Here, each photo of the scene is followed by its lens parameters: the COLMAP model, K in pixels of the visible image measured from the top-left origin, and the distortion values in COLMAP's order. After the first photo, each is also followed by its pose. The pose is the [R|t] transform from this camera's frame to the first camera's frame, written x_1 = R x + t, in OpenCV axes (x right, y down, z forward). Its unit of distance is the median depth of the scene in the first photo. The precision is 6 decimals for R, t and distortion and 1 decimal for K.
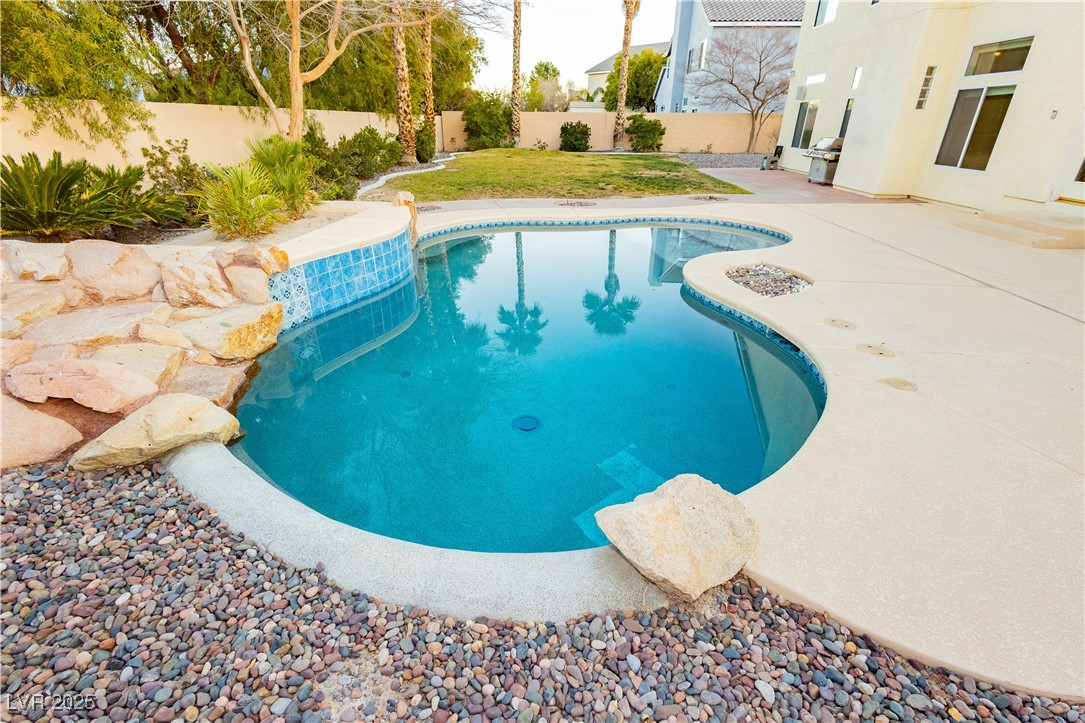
lens RADIAL K [[502.1, 0, 542.5], [0, 502.1, 361.5], [0, 0, 1]] dist [0.009394, -0.000161]
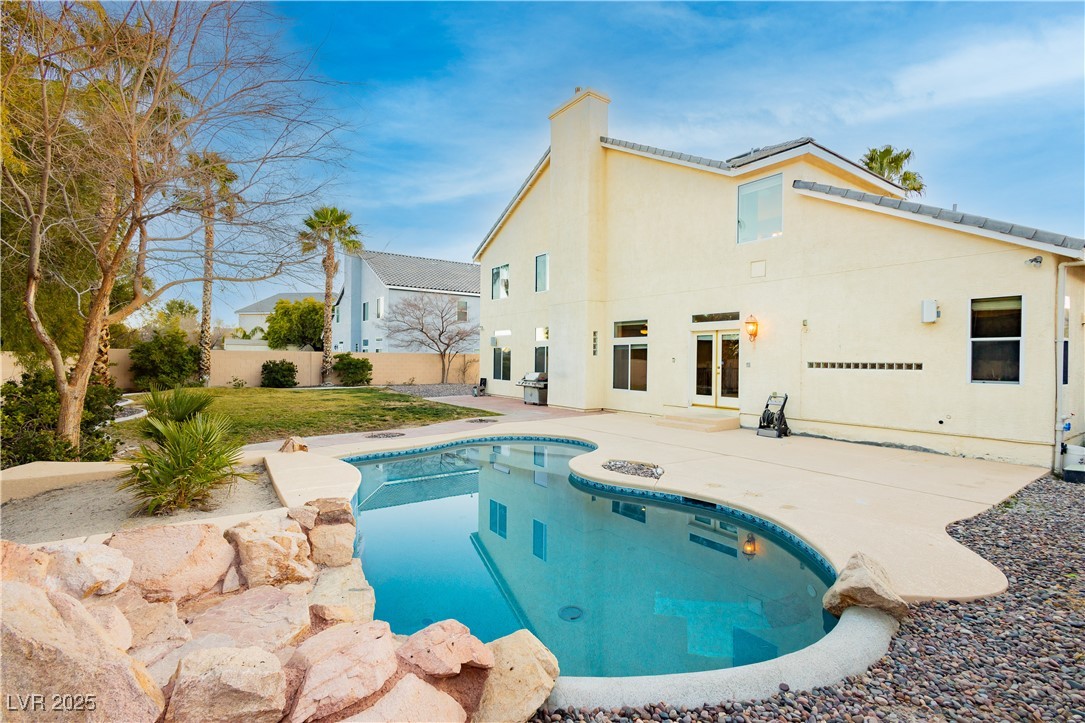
lens RADIAL K [[506.1, 0, 550.9], [0, 506.1, 353.8], [0, 0, 1]] dist [0.004561, -0.000127]
pose [[0.775838, 0.005593, 0.630908, -0.210641], [0.269515, 0.901198, -0.339416, -0.012060], [-0.570471, 0.433371, 0.697676, 0.002700]]
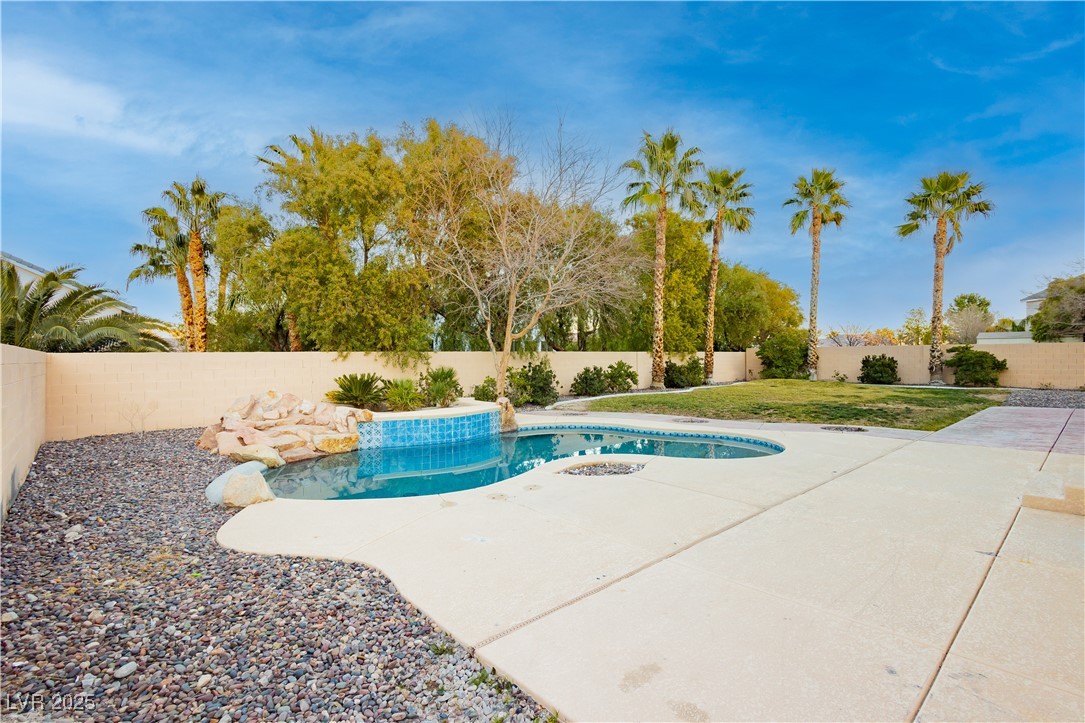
lens RADIAL K [[506.1, 0, 550.9], [0, 506.1, 353.8], [0, 0, 1]] dist [0.004561, -0.000127]
pose [[0.713285, -0.016525, -0.700680, 0.422583], [-0.290319, 0.902956, -0.316836, 0.005923], [0.637919, 0.429415, 0.639267, -0.009652]]
